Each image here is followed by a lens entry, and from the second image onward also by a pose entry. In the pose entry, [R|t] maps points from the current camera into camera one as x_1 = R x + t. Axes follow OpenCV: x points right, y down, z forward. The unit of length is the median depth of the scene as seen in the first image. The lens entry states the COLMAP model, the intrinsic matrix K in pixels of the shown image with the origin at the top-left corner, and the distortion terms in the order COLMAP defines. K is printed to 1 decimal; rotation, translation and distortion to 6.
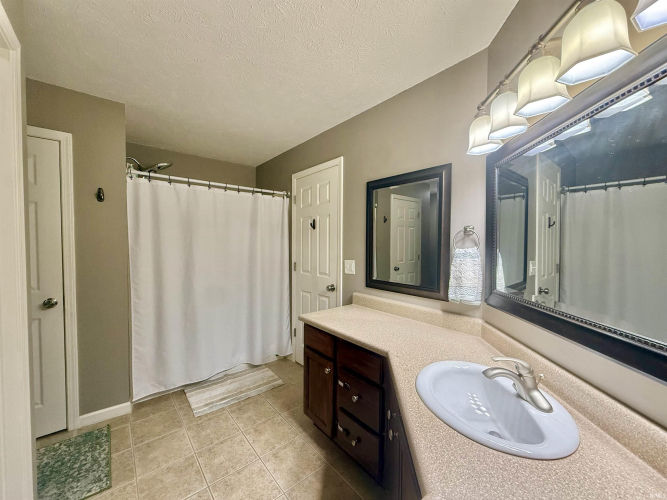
lens RADIAL K [[266.1, 0, 332.9], [0, 266.1, 249.5], [0, 0, 1]] dist [-0.001227, -0.000186]
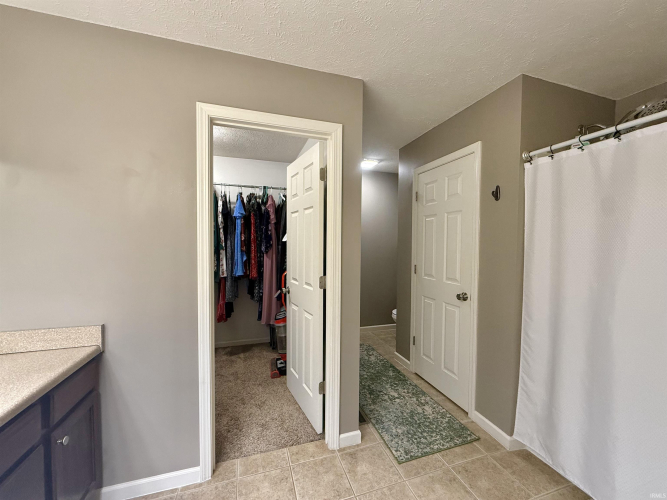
lens RADIAL K [[266.1, 0, 332.4], [0, 266.1, 249.2], [0, 0, 1]] dist [-0.001227, -0.000186]
pose [[-0.370232, 0.014259, -0.928830, 0.203001], [-0.026192, 0.999324, 0.025781, -0.017324], [0.928570, 0.033873, -0.369608, 0.792697]]
